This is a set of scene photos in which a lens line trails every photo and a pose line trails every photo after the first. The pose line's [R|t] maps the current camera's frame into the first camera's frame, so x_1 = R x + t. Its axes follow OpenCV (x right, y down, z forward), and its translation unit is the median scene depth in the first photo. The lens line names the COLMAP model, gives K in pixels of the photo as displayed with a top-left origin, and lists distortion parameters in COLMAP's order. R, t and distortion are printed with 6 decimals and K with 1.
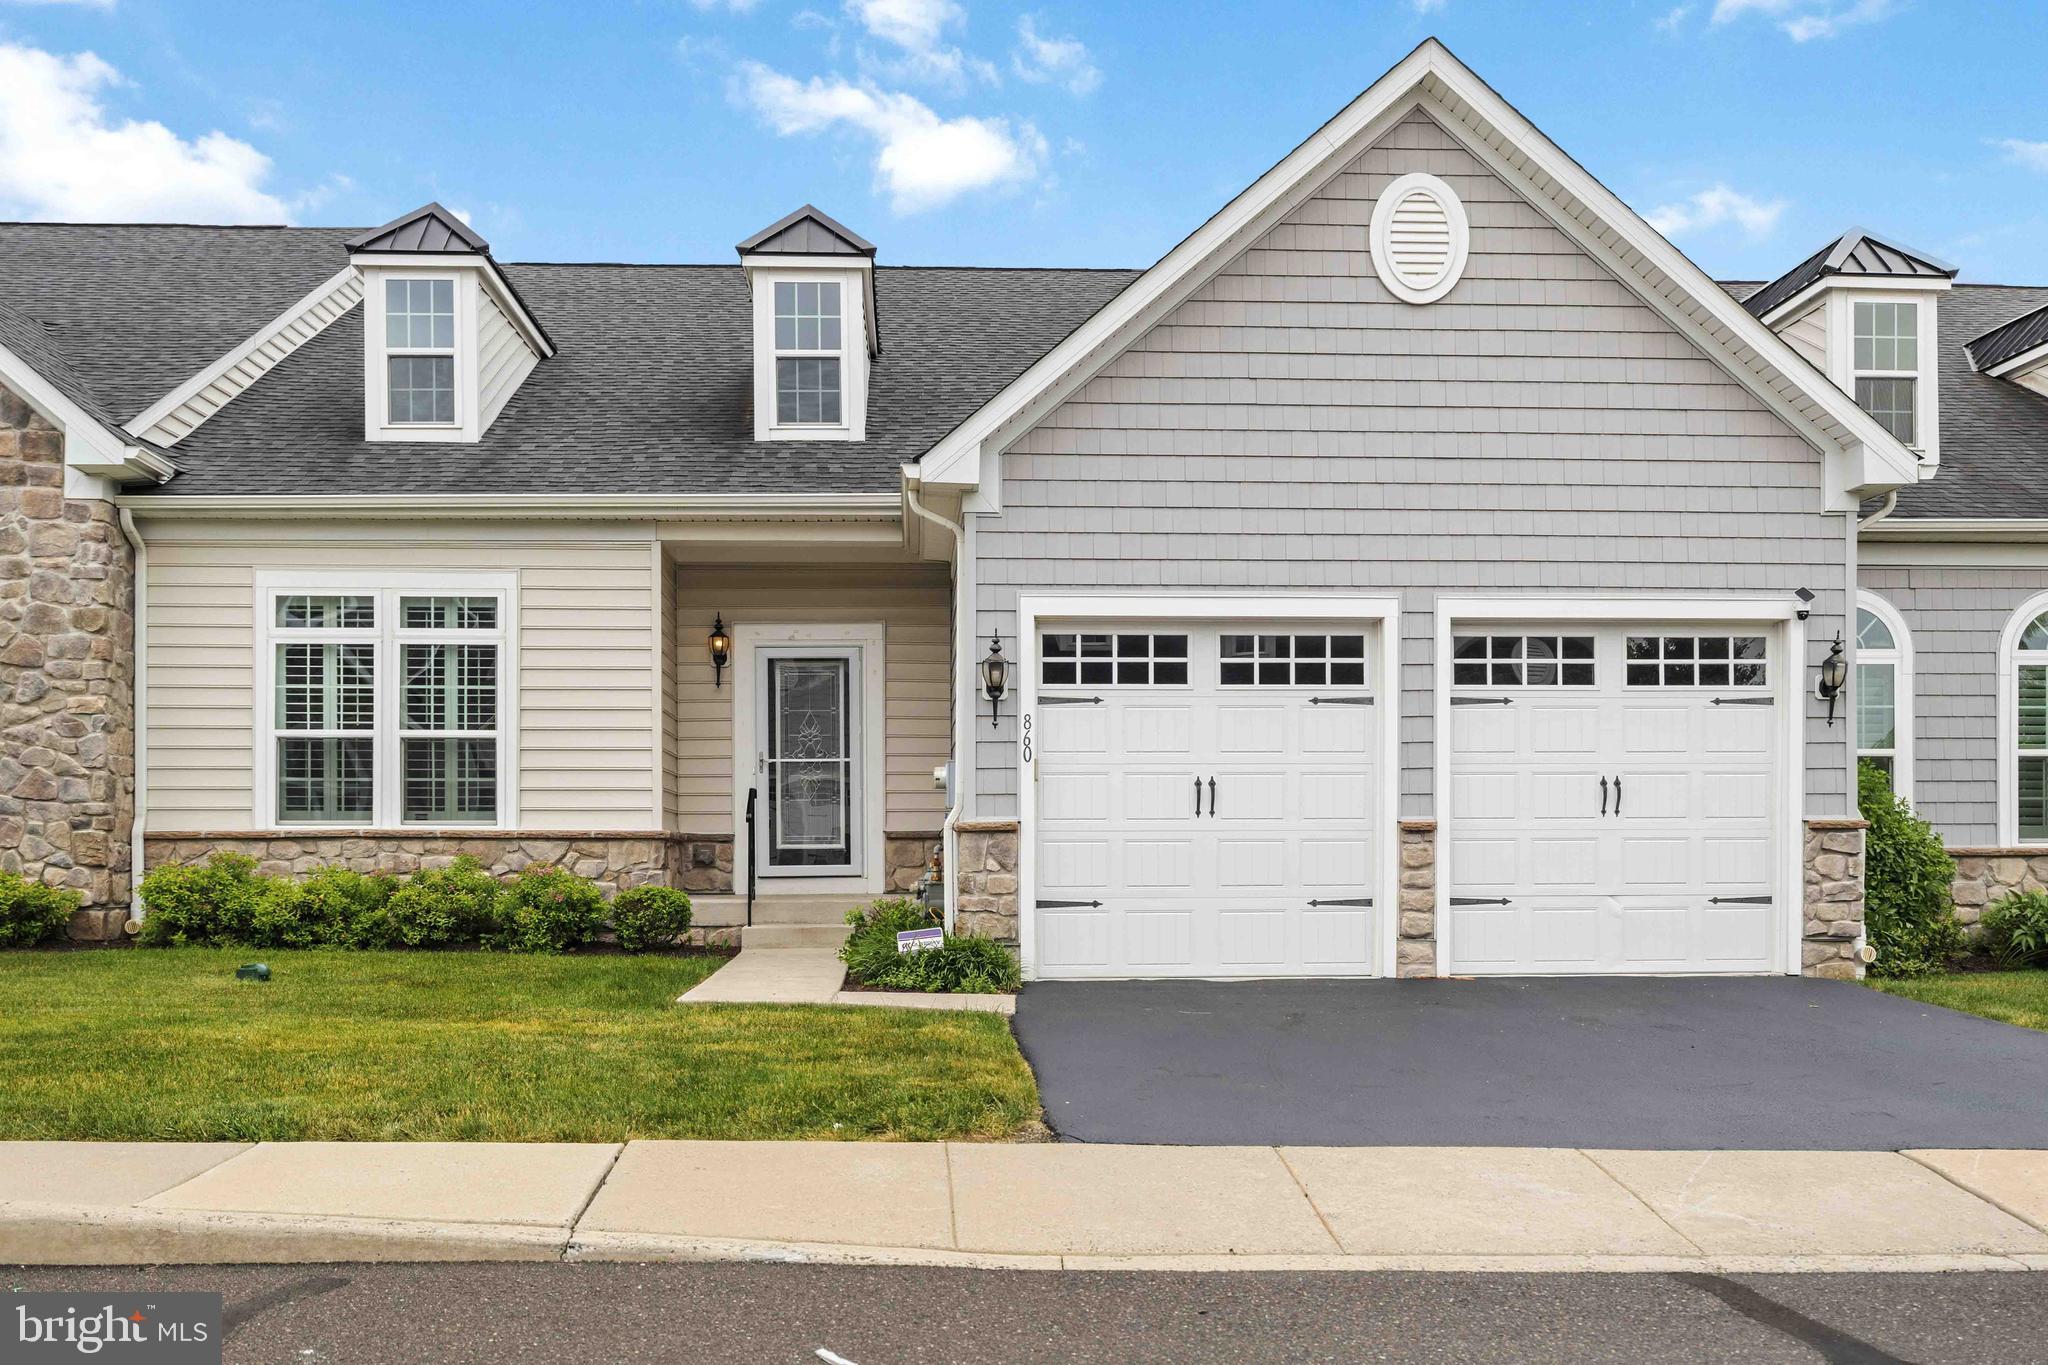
lens RADIAL K [[2062.4, 0, 1024.0], [0, 2062.4, 708.4], [0, 0, 1]] dist [0.000611, -0.000568]
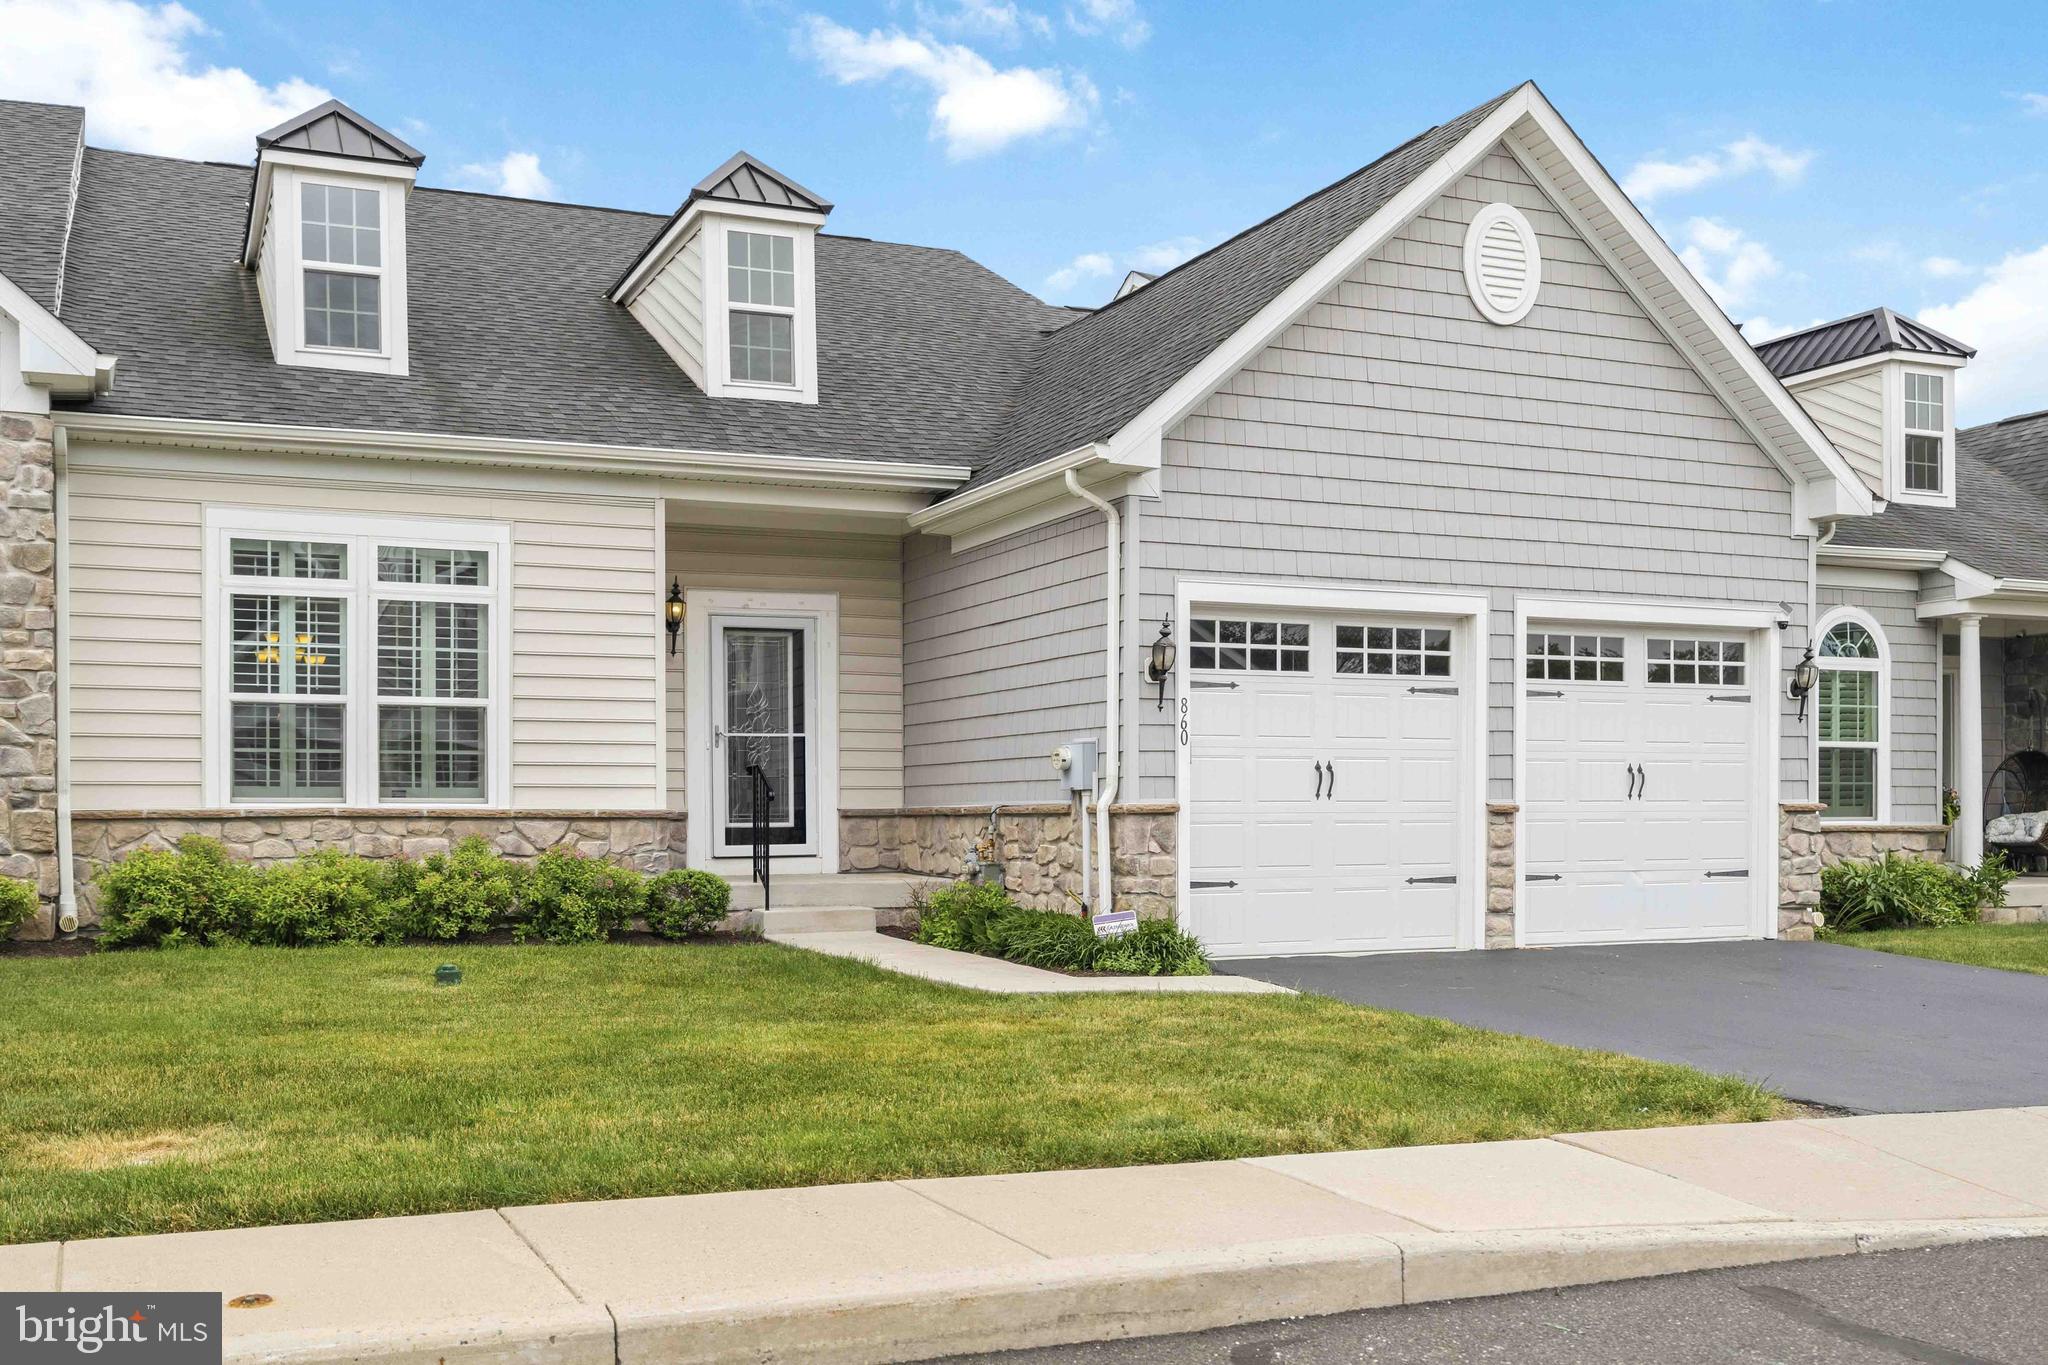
lens RADIAL K [[2061.6, 0, 1024.0], [0, 2061.6, 682.5], [0, 0, 1]] dist [0.003577, -0.006645]
pose [[0.931665, 0.023176, 0.362579, -0.424934], [-0.024939, 0.999689, 0.000181, -0.002895], [-0.362462, -0.009211, 0.931953, 0.082684]]
